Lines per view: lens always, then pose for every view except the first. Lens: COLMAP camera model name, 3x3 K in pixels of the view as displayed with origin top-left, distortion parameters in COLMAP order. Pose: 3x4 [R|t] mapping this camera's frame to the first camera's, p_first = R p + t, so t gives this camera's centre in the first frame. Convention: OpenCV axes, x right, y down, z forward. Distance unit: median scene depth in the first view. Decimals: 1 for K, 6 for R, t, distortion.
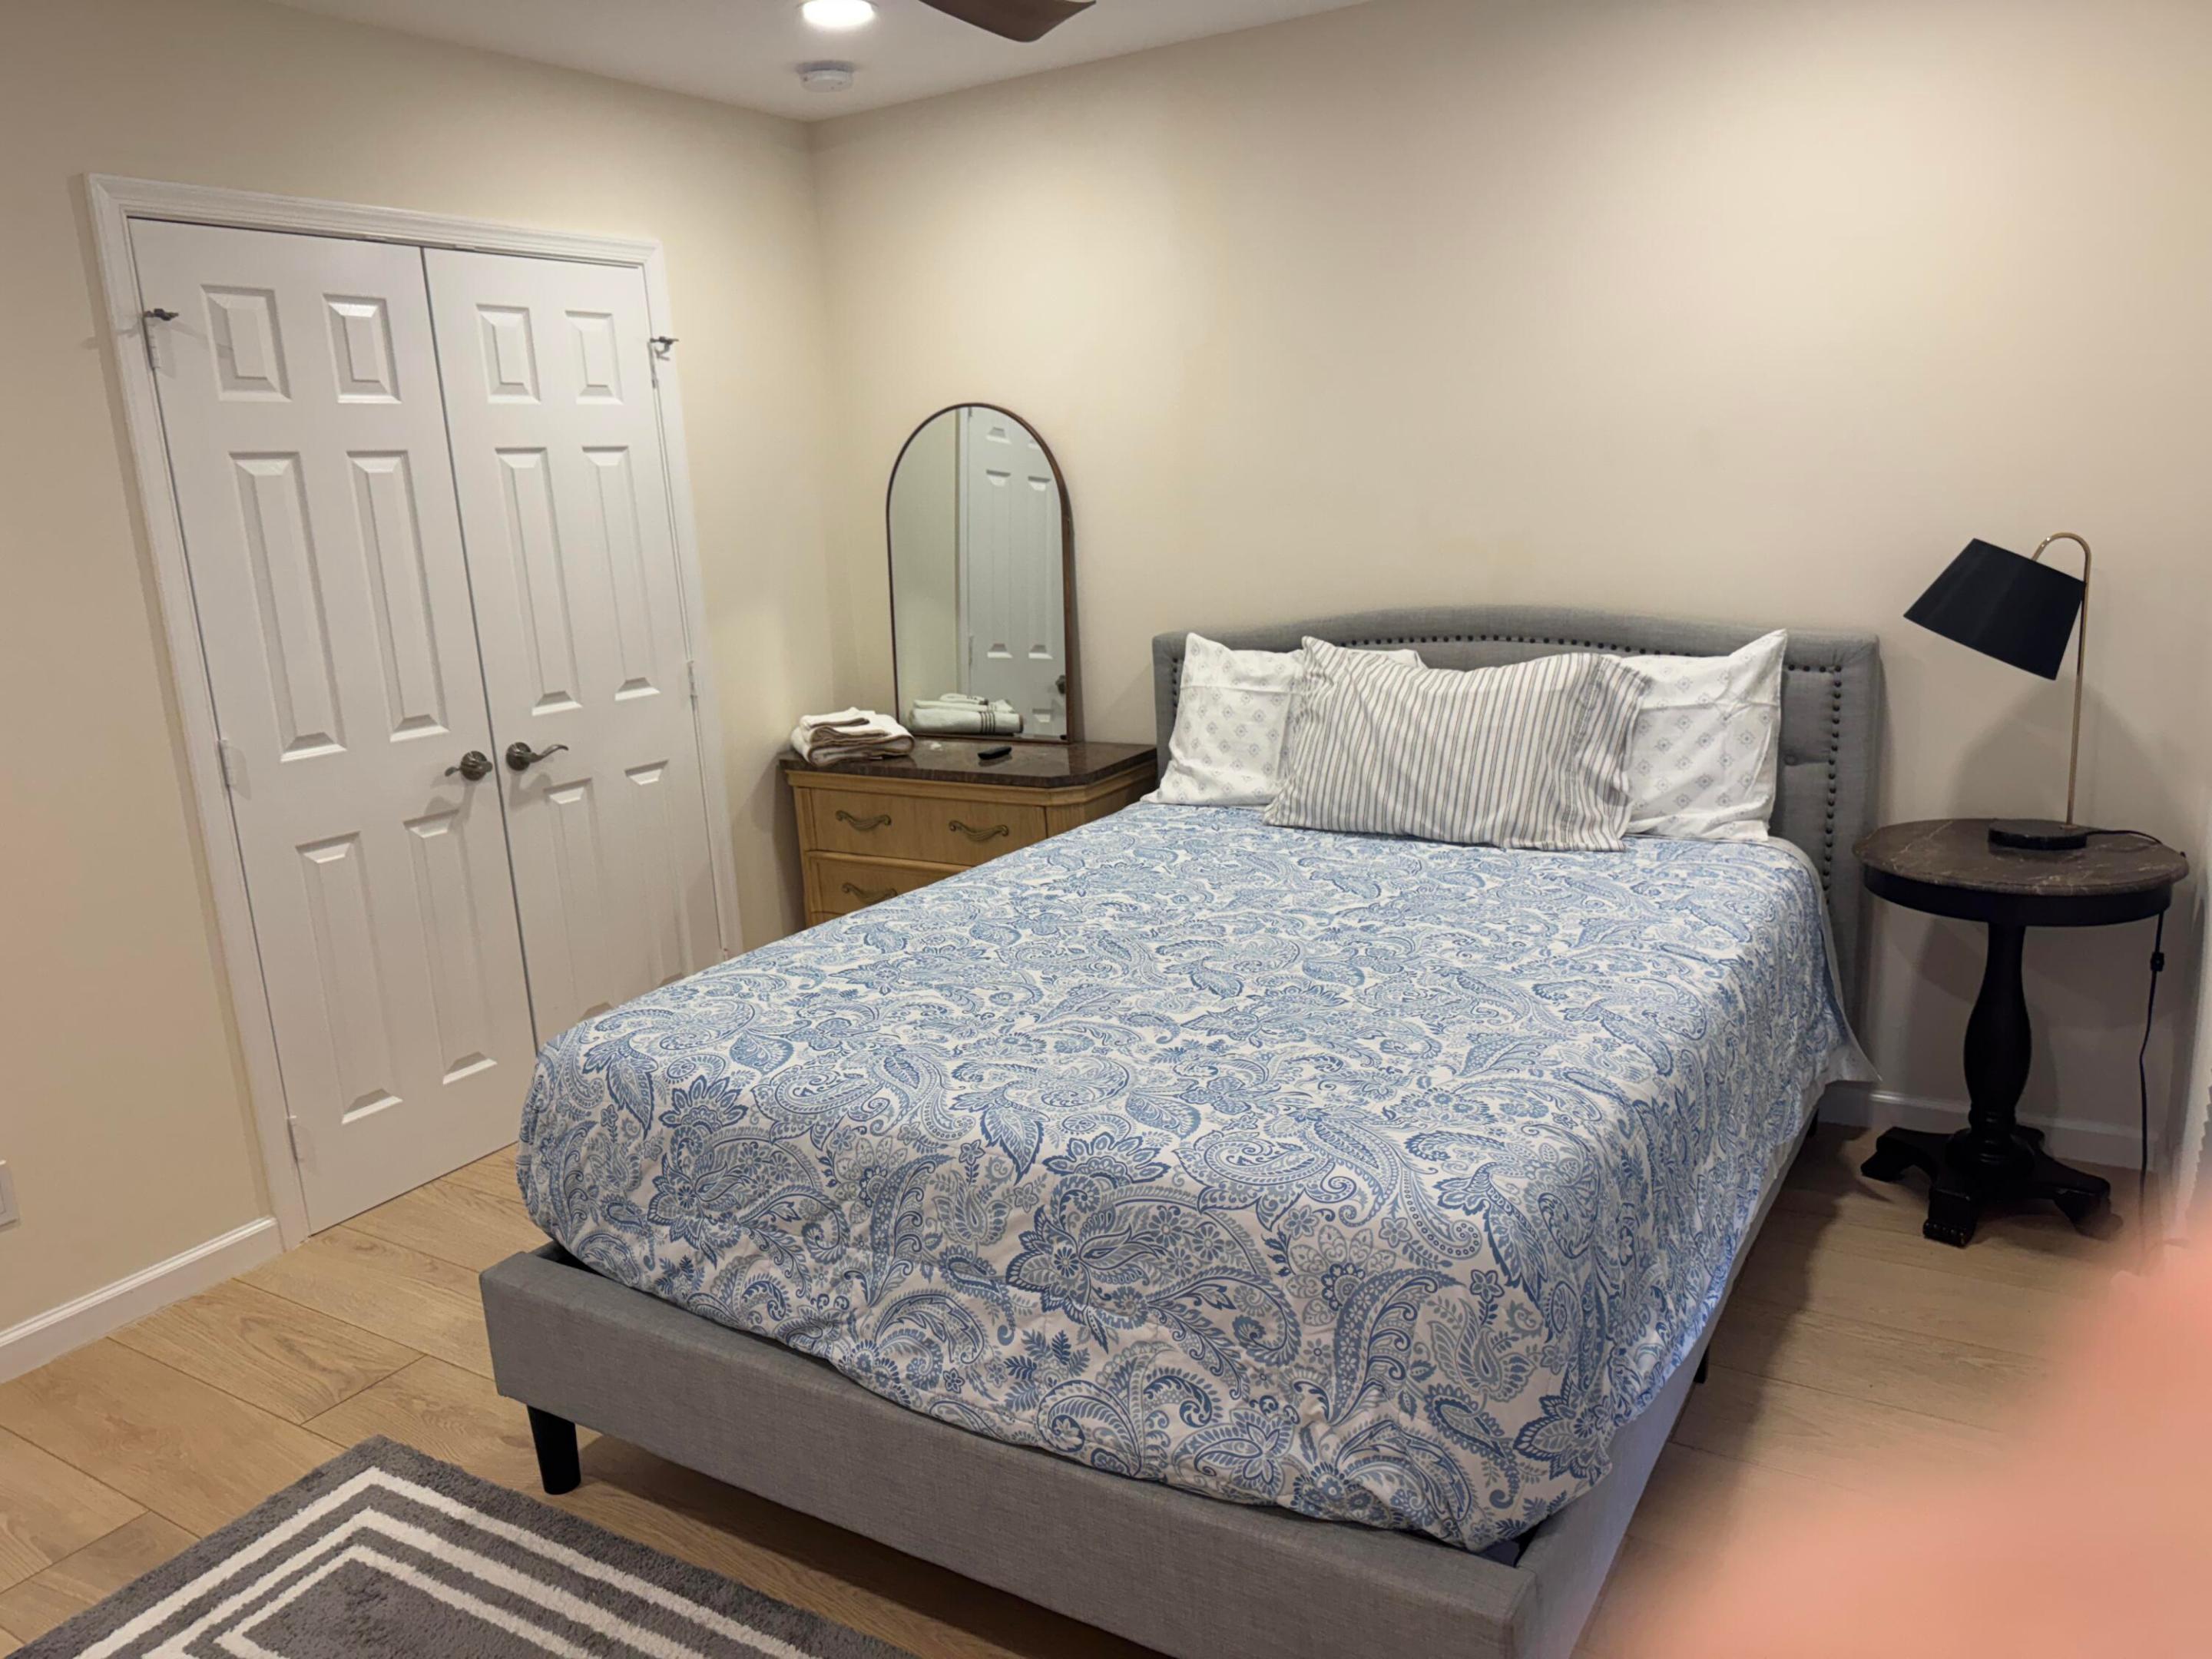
lens RADIAL K [[1541.6, 0, 1148.3], [0, 1541.6, 793.7], [0, 0, 1]] dist [-0.032871, -0.004054]
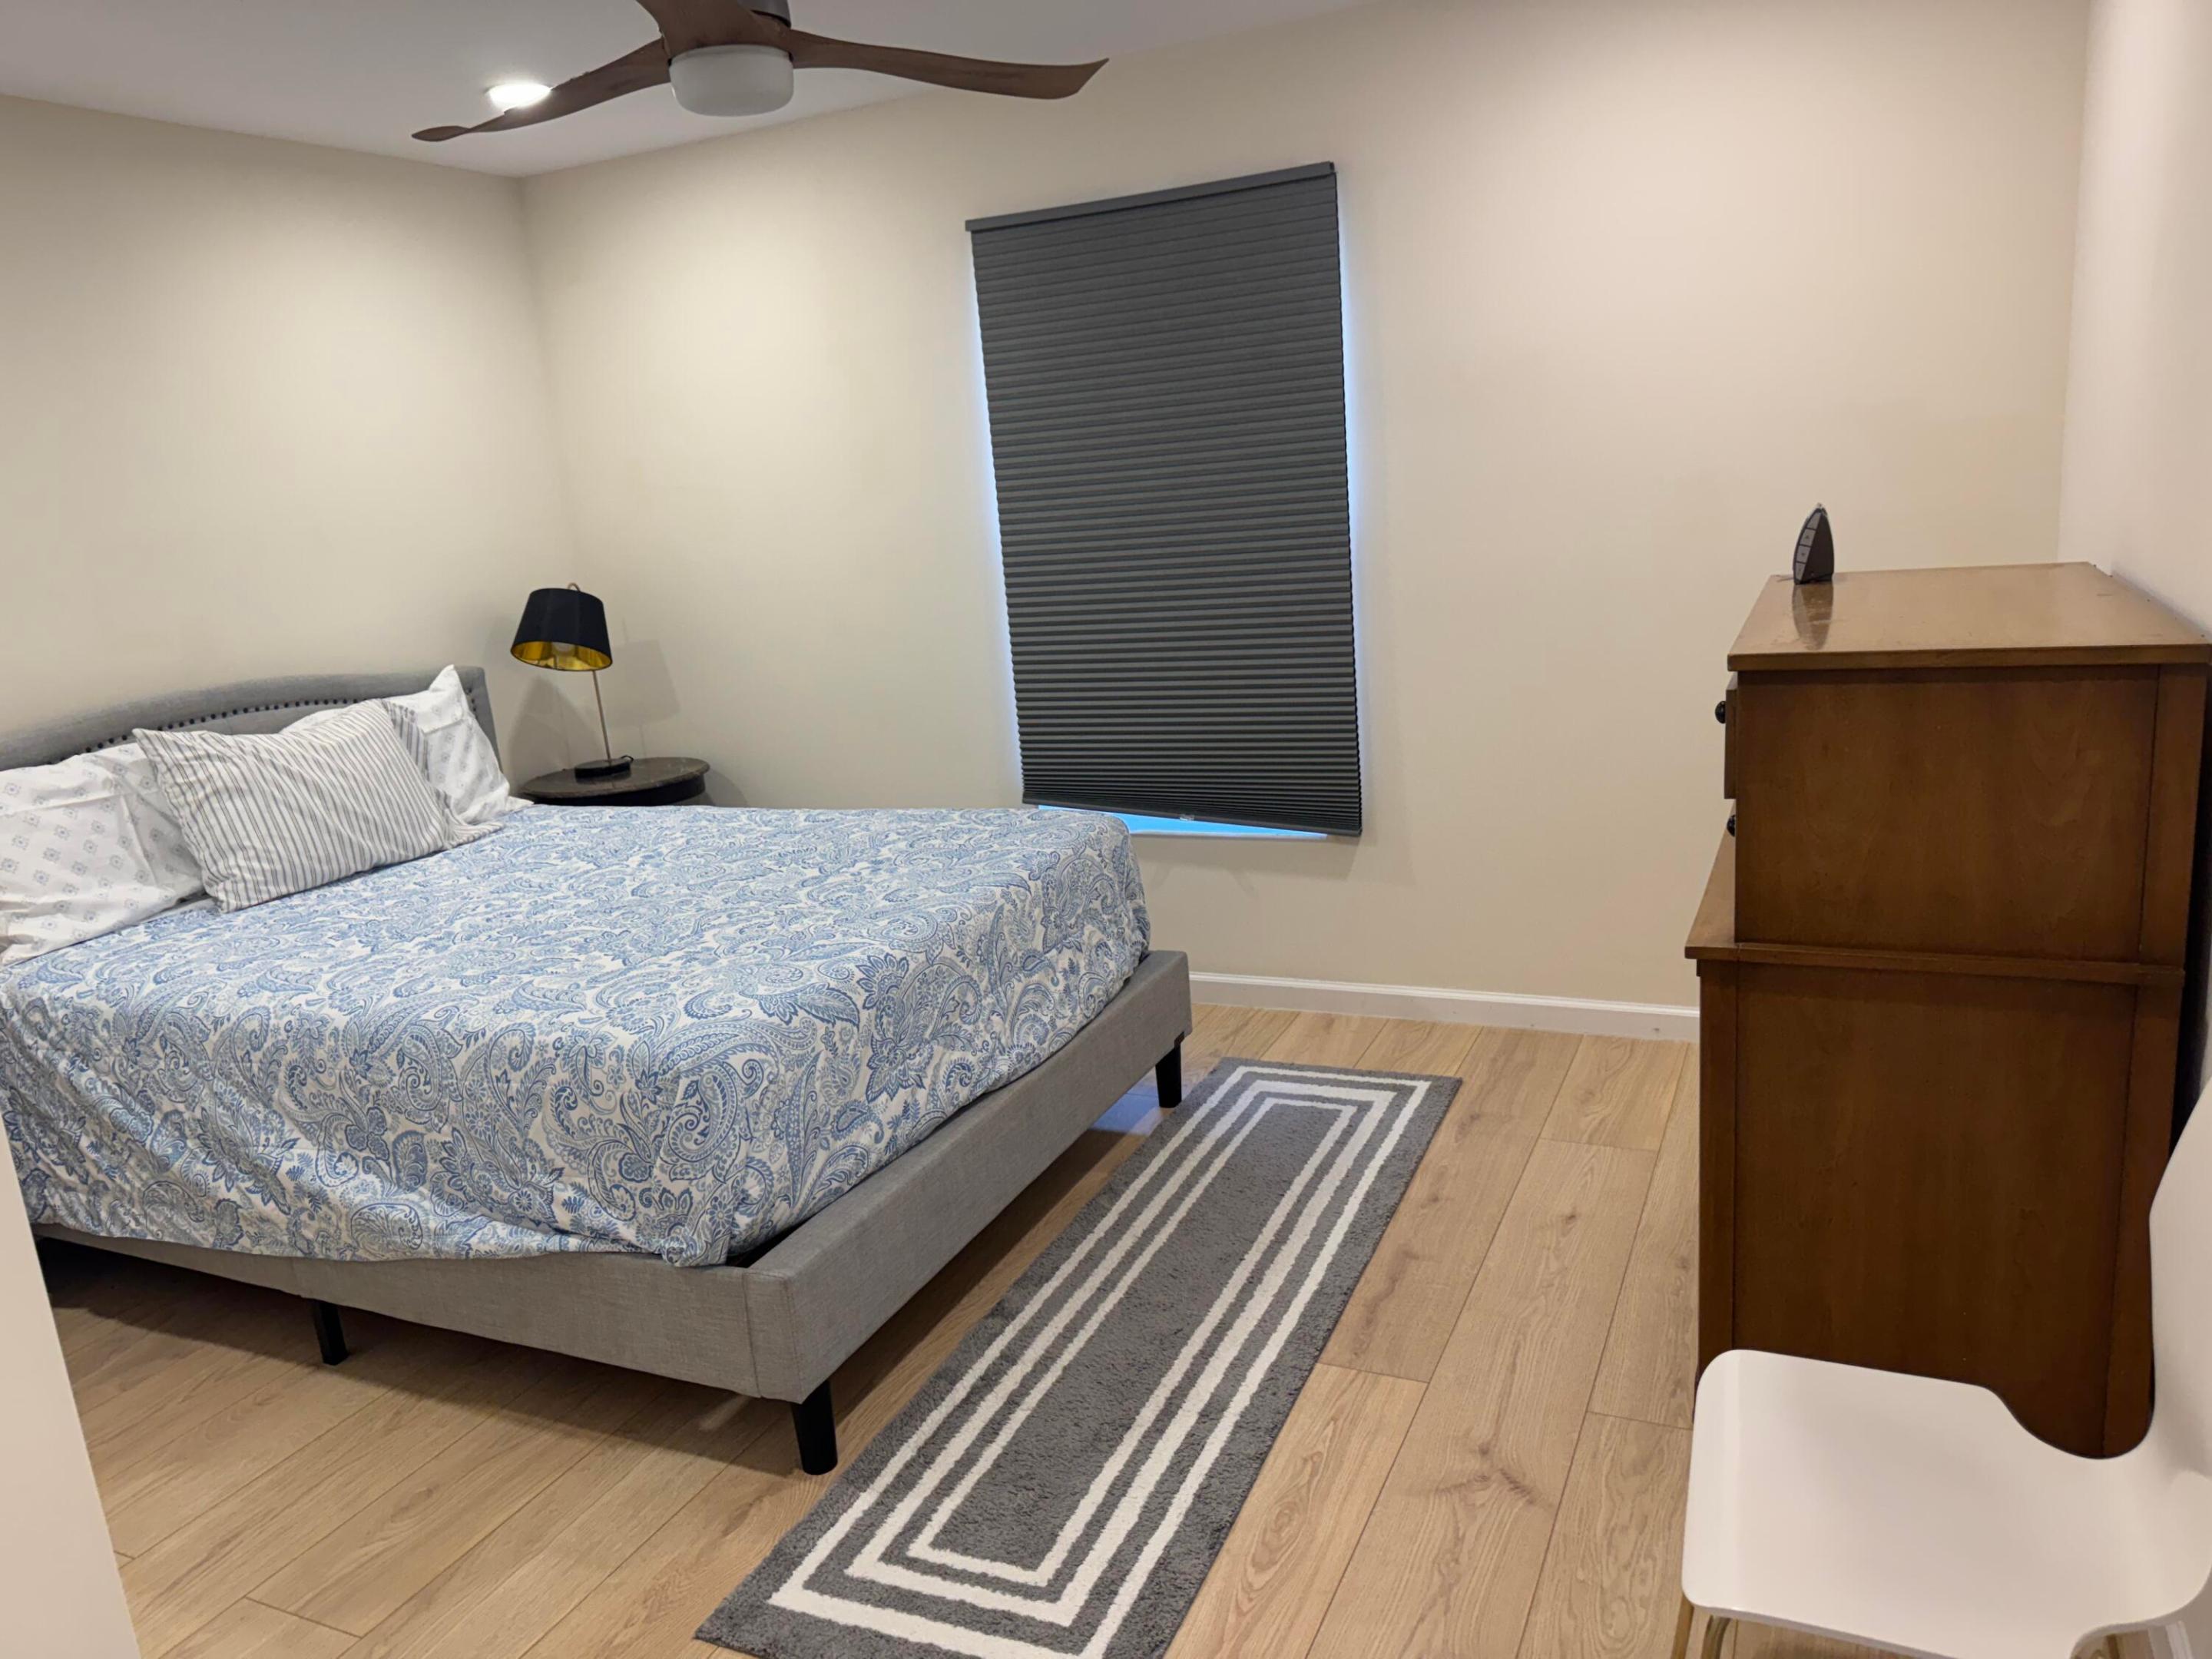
lens RADIAL K [[1539.1, 0, 1106.0], [0, 1539.1, 829.5], [0, 0, 1]] dist [0.167324, -0.301418]
pose [[-0.086519, -0.161852, 0.983015, -1.477089], [0.276605, 0.944018, 0.179777, -0.085789], [-0.957081, 0.287461, -0.036907, 0.801551]]
